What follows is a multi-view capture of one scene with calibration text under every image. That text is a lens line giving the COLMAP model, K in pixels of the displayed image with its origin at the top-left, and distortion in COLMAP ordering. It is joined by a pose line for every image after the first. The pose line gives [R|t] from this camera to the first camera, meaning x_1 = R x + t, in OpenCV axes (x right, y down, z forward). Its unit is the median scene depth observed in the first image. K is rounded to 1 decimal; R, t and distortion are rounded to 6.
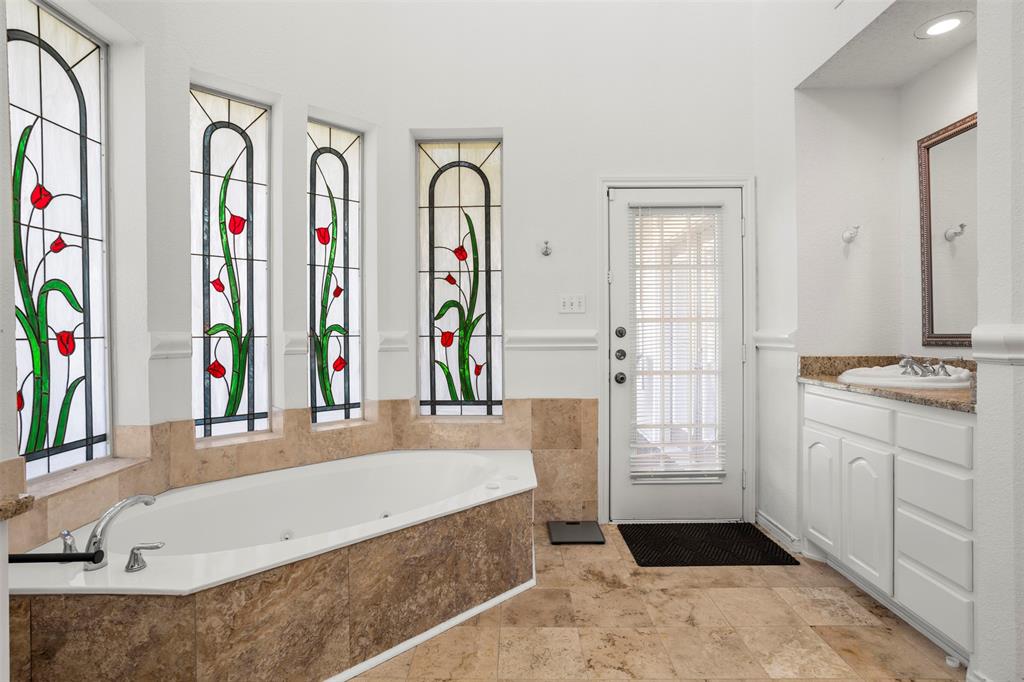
lens RADIAL K [[511.9, 0, 505.8], [0, 511.9, 335.3], [0, 0, 1]] dist [-0.047482, 0.024322]
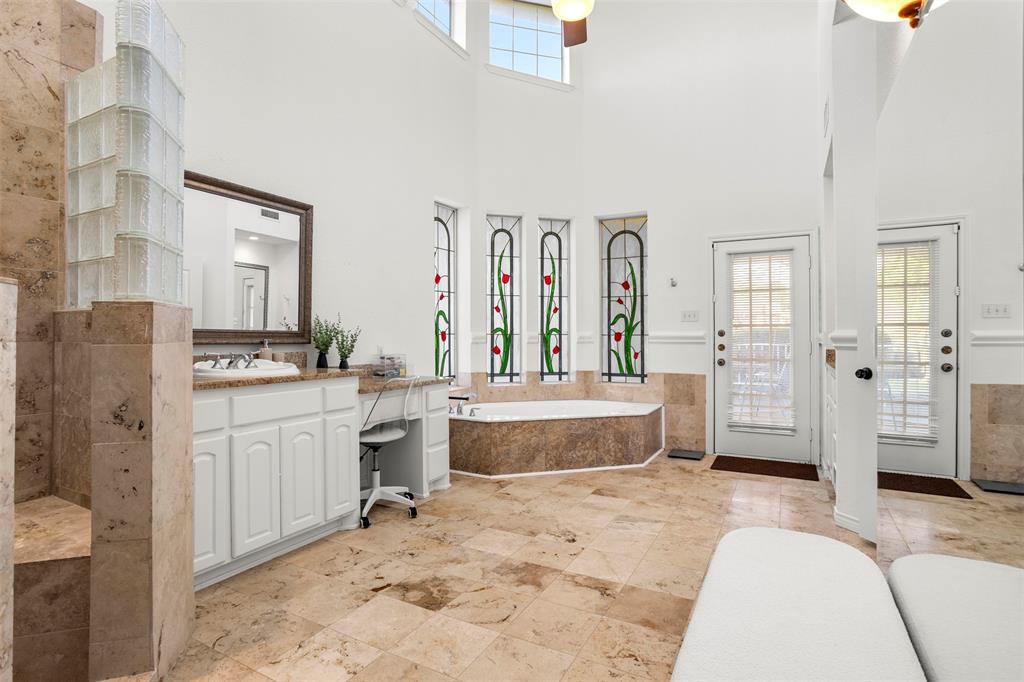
lens RADIAL K [[511.9, 0, 496.9], [0, 511.9, 333.3], [0, 0, 1]] dist [-0.047482, 0.024322]
pose [[0.875145, 0.005543, -0.483830, 0.440499], [-0.008184, 0.999961, -0.003348, 0.006151], [0.483792, 0.006889, 0.875156, -0.830219]]
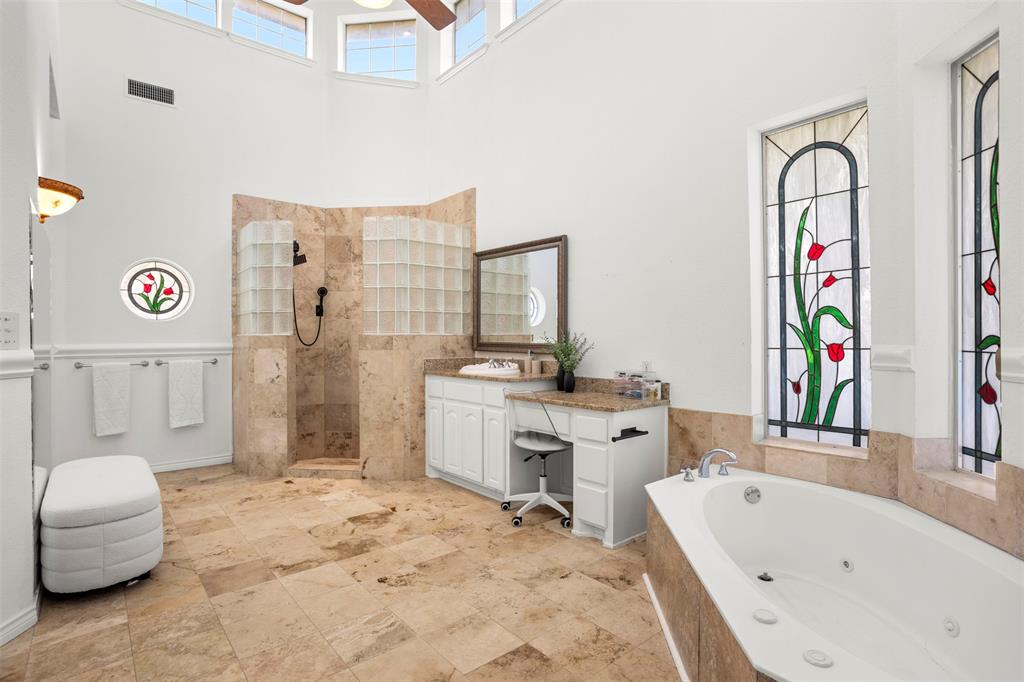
lens RADIAL K [[511.9, 0, 518.2], [0, 511.9, 339.2], [0, 0, 1]] dist [-0.047482, 0.024322]
pose [[-0.745995, 0.011222, -0.665857, 0.506620], [0.005740, 0.999929, 0.010421, -0.029556], [0.665927, 0.003952, -0.746007, 1.101357]]
